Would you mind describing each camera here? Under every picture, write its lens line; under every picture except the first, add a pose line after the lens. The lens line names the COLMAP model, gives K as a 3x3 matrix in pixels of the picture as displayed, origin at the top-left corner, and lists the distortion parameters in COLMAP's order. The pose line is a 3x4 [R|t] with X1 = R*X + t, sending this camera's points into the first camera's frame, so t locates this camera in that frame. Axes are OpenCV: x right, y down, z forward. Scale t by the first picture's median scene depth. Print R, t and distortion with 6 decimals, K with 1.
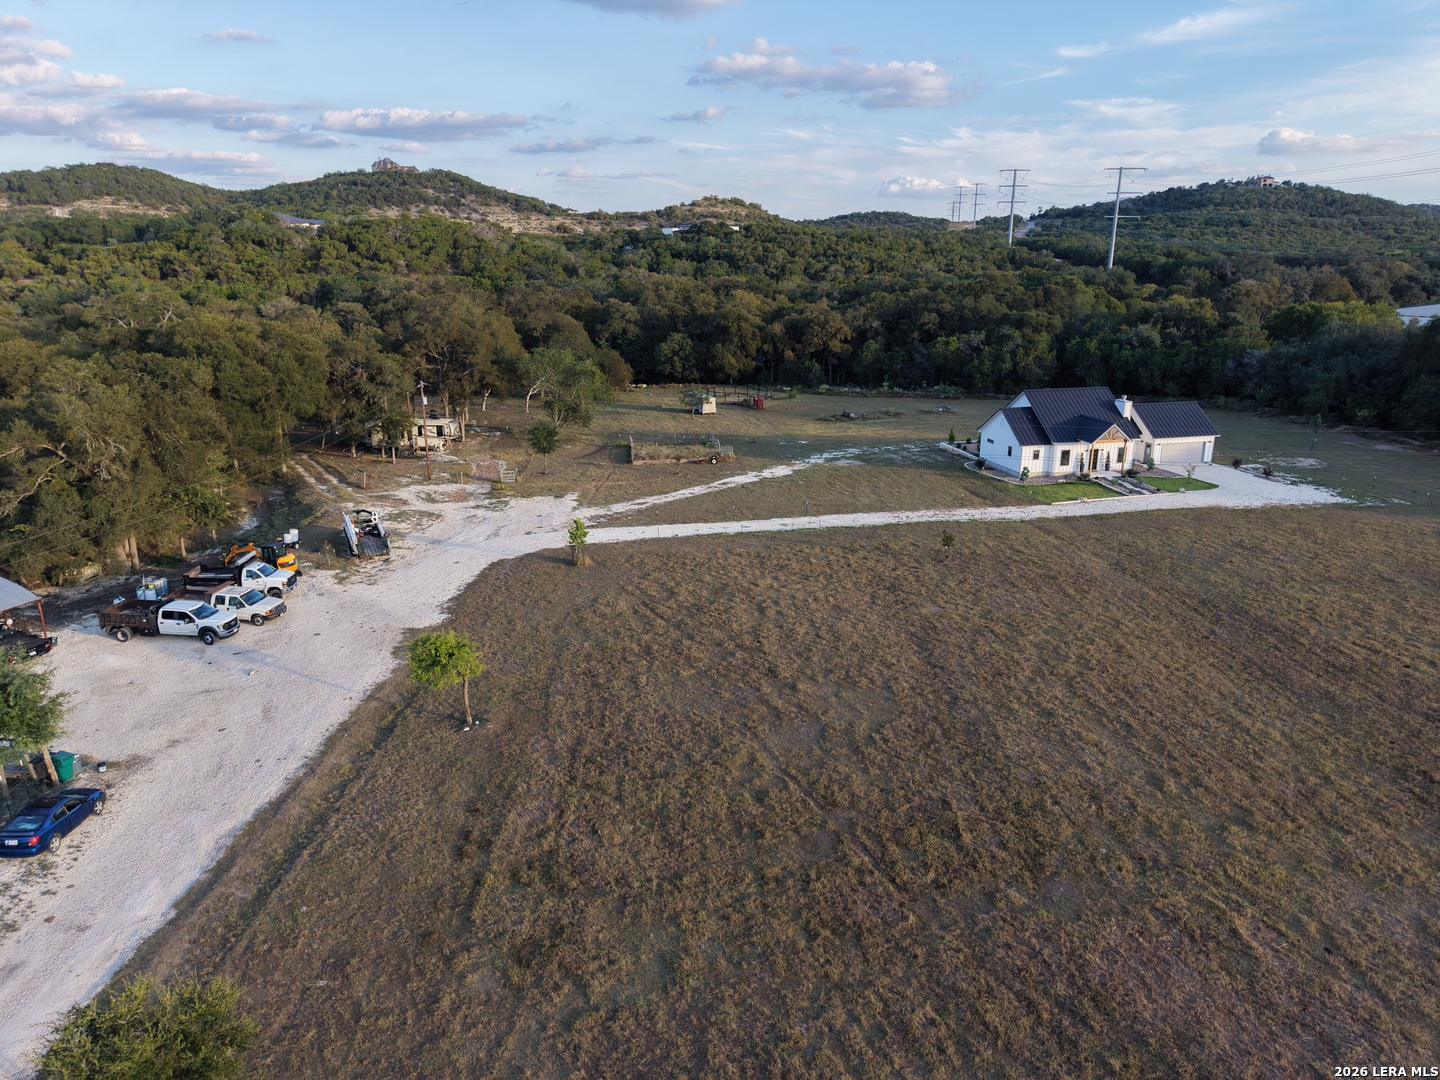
lens RADIAL K [[967.1, 0, 728.9], [0, 967.1, 550.7], [0, 0, 1]] dist [0.027293, -0.022553]
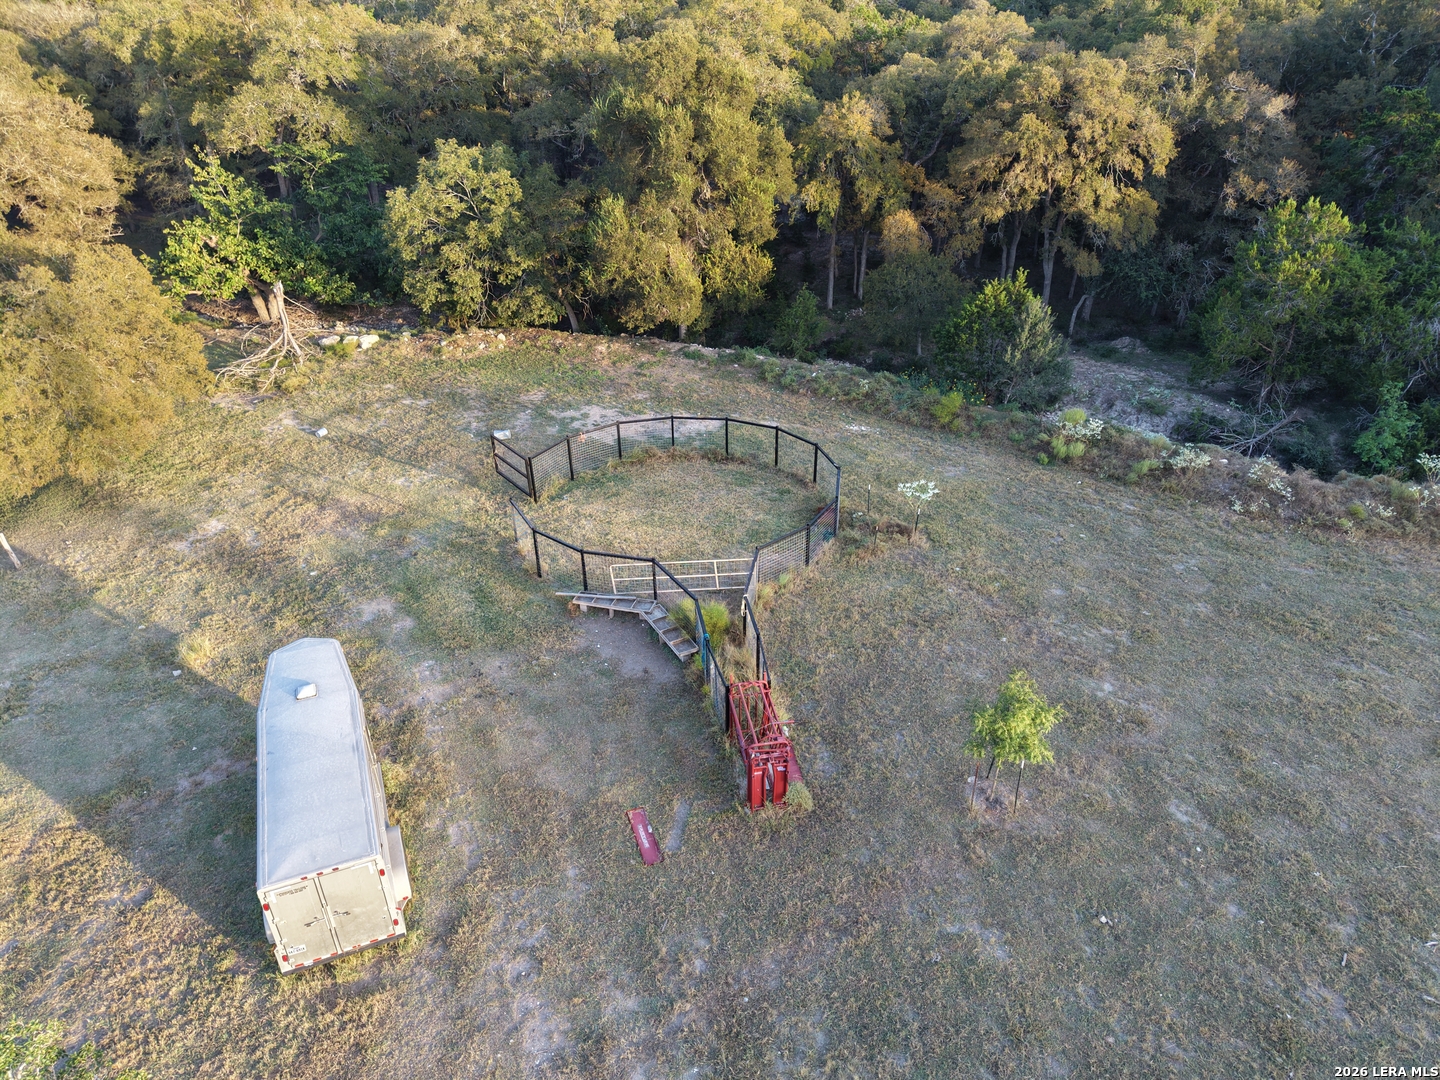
lens RADIAL K [[967.1, 0, 718.2], [0, 967.1, 531.9], [0, 0, 1]] dist [0.027293, -0.022553]
pose [[0.998737, 0.016245, -0.047547, 0.018279], [-0.005559, 0.976206, 0.216774, -0.122438], [0.049937, -0.216236, 0.975063, 0.495001]]
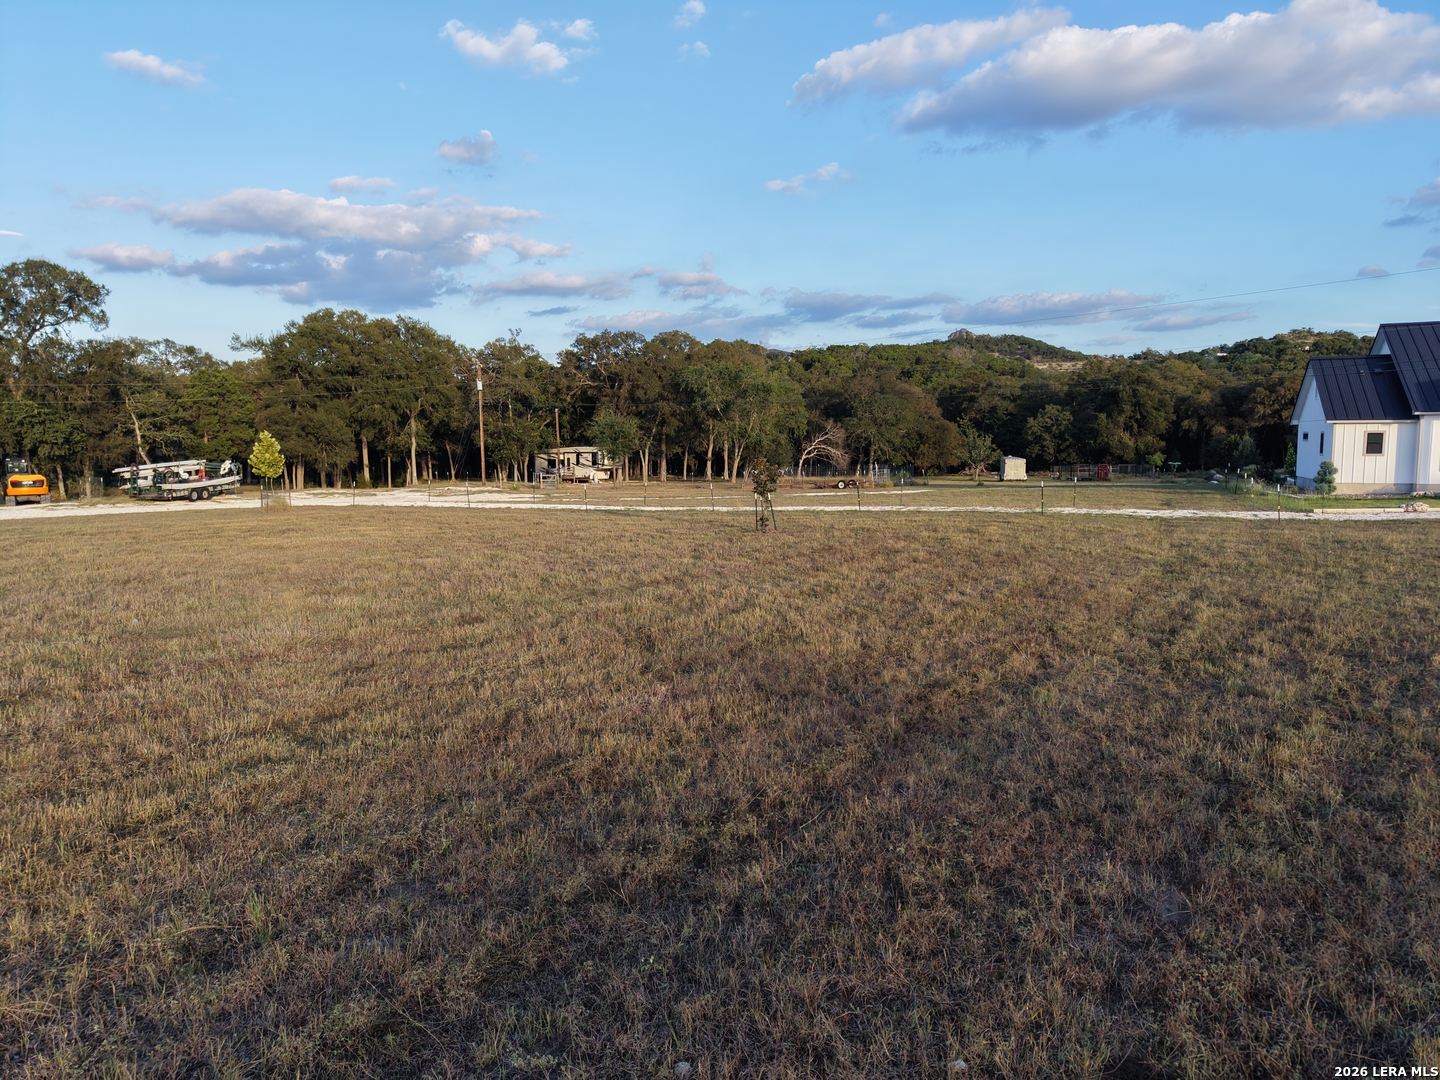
lens RADIAL K [[967.1, 0, 725.5], [0, 967.1, 541.9], [0, 0, 1]] dist [0.027293, -0.022553]
pose [[0.821380, 0.051230, -0.568076, 0.117463], [-0.158124, 0.977374, -0.140490, 0.019607], [0.548025, 0.205222, 0.810896, 0.173766]]
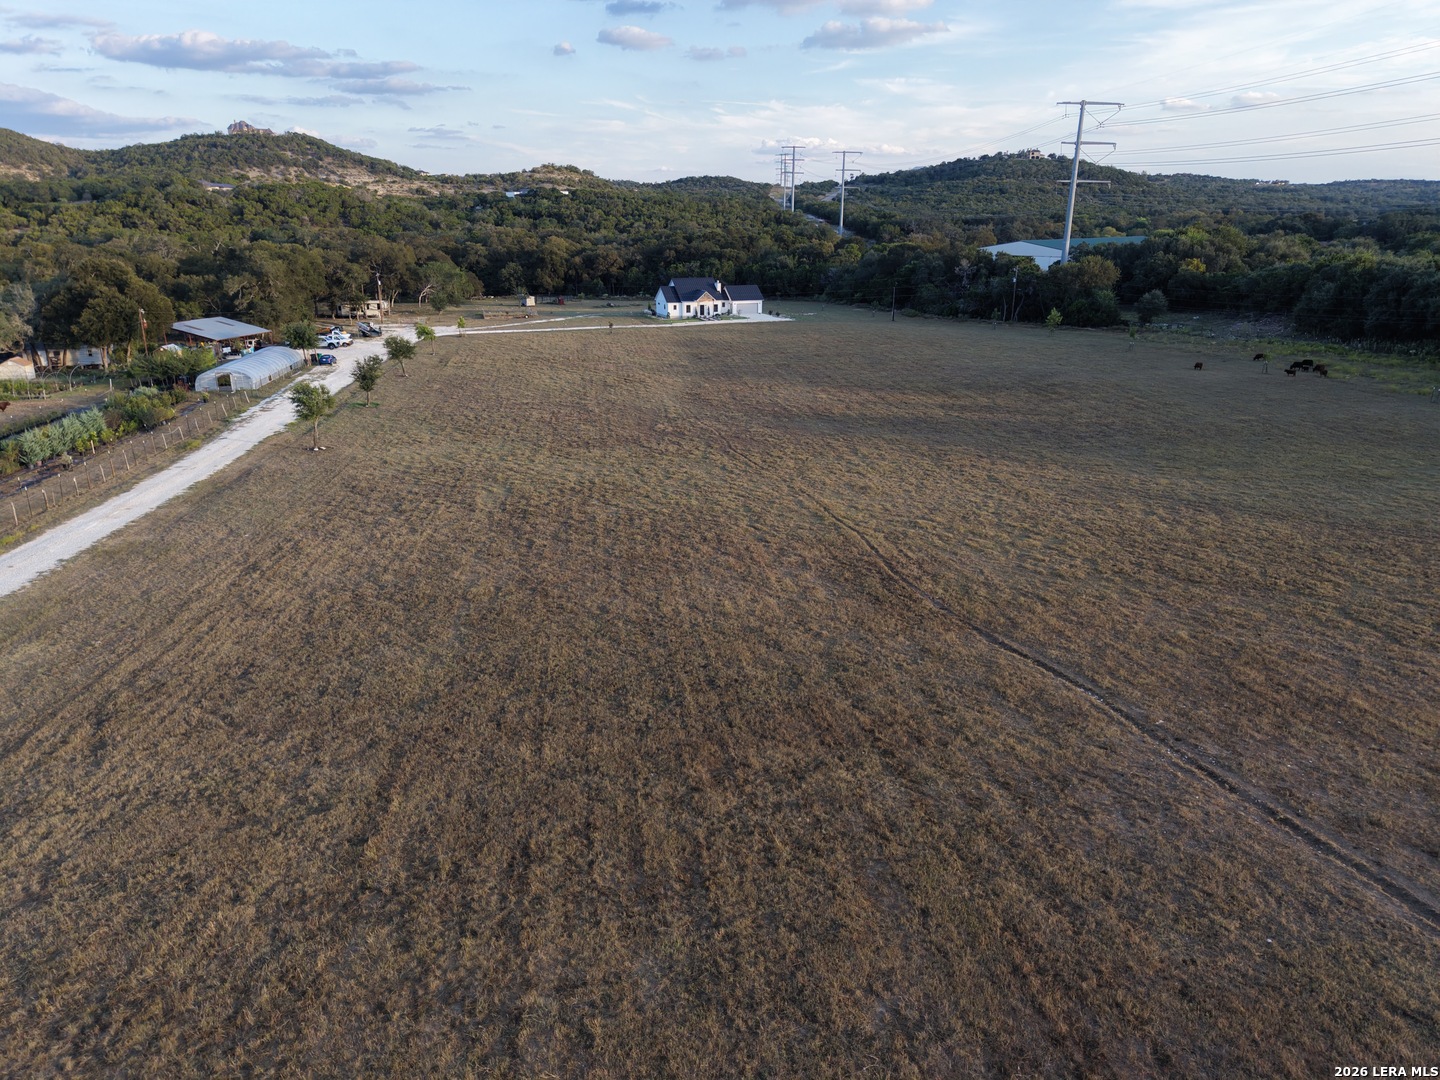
lens RADIAL K [[967.1, 0, 742.2], [0, 967.1, 539.6], [0, 0, 1]] dist [0.027293, -0.022553]
pose [[0.988487, -0.043808, 0.144823, 0.045966], [0.039963, 0.998770, 0.029356, 0.129983], [-0.145931, -0.023231, 0.989022, -0.421876]]
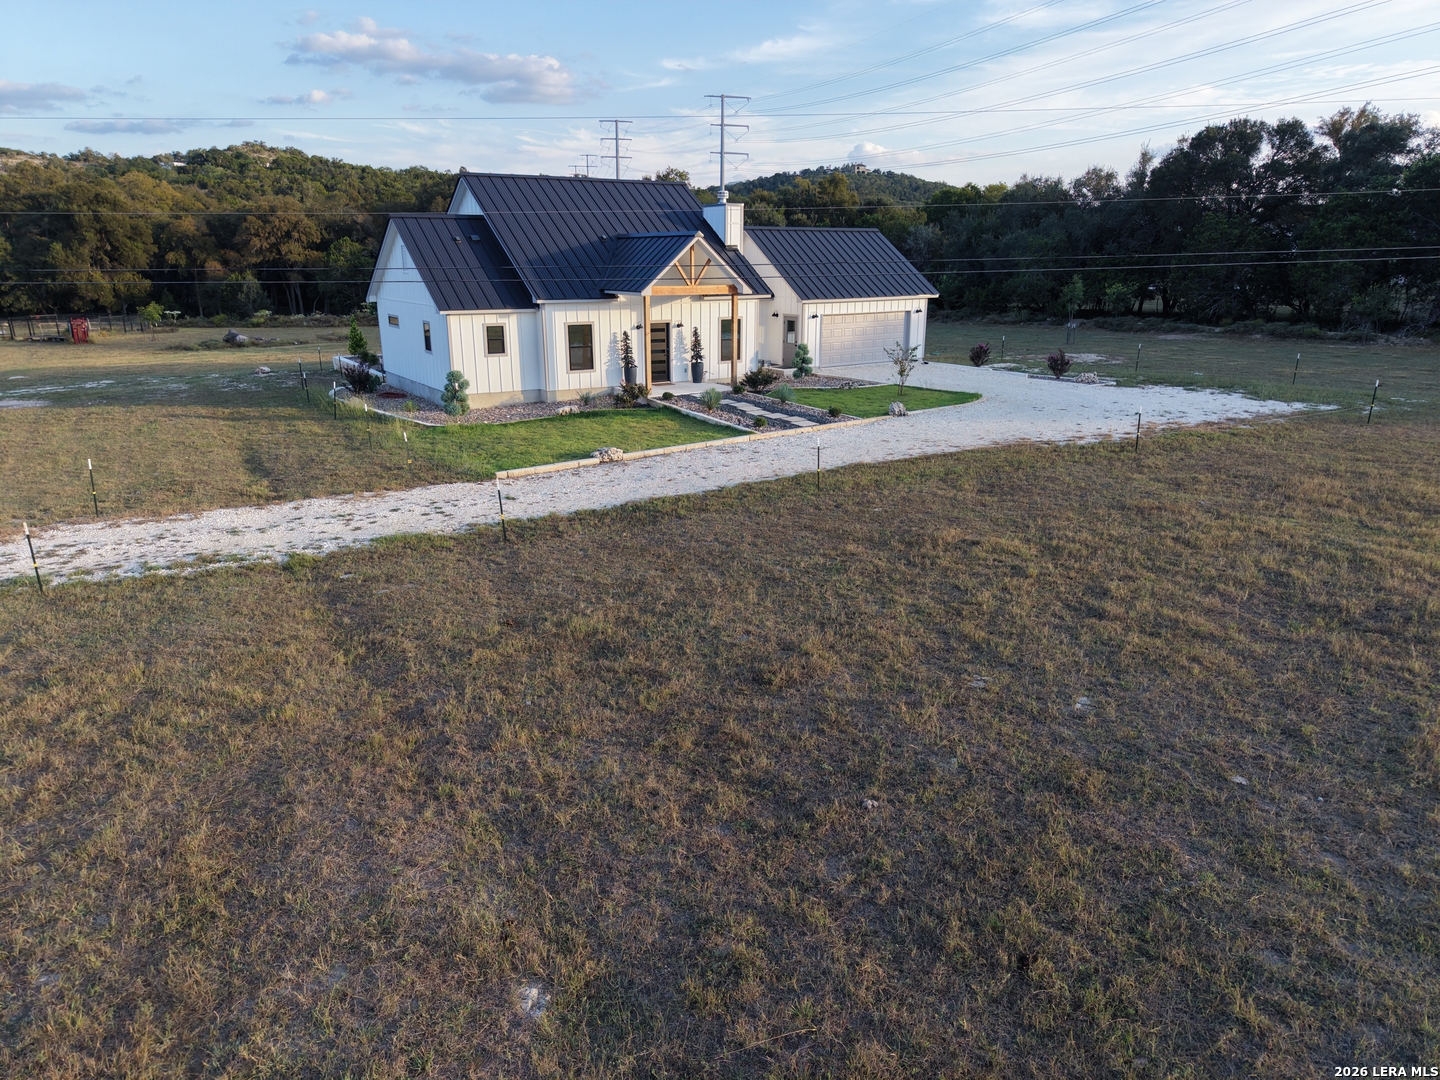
lens RADIAL K [[967.1, 0, 717.3], [0, 967.1, 537.9], [0, 0, 1]] dist [0.027293, -0.022553]
pose [[0.941111, -0.094384, 0.324656, 0.097620], [0.097885, 0.995182, 0.005572, -0.008388], [-0.323618, 0.026535, 0.945816, 0.233663]]
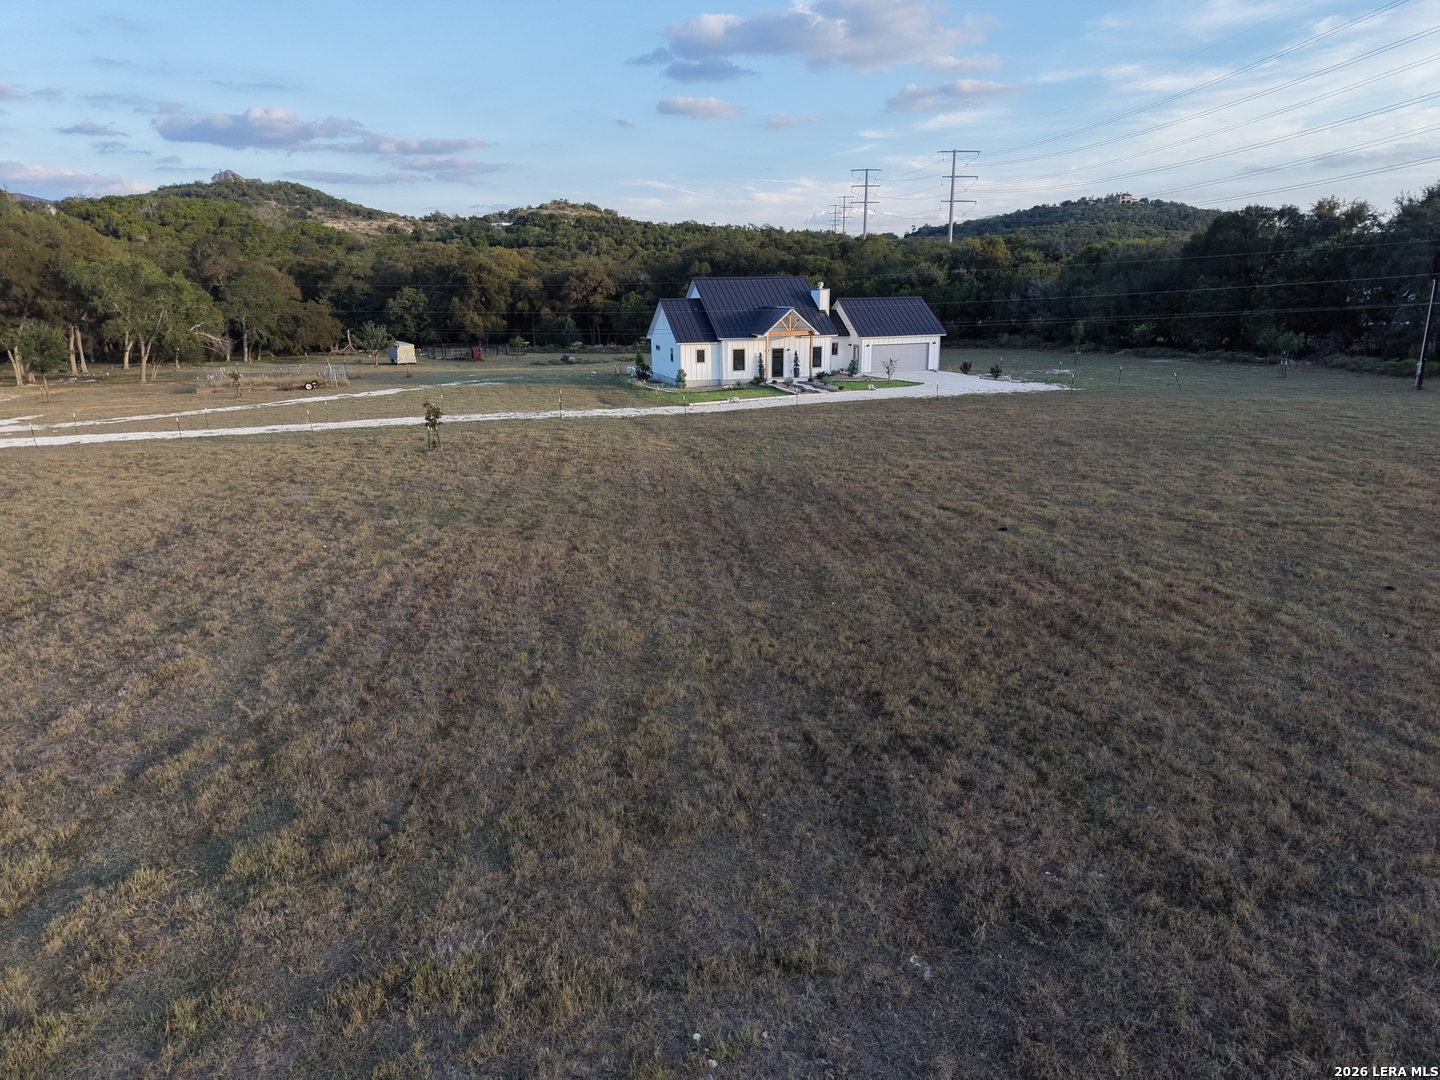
lens RADIAL K [[967.1, 0, 723.8], [0, 967.1, 535.6], [0, 0, 1]] dist [0.027293, -0.022553]
pose [[0.995676, -0.031739, 0.087301, 0.094635], [0.035623, 0.998427, -0.043293, 0.026619], [-0.085790, 0.046215, 0.995241, 0.091129]]
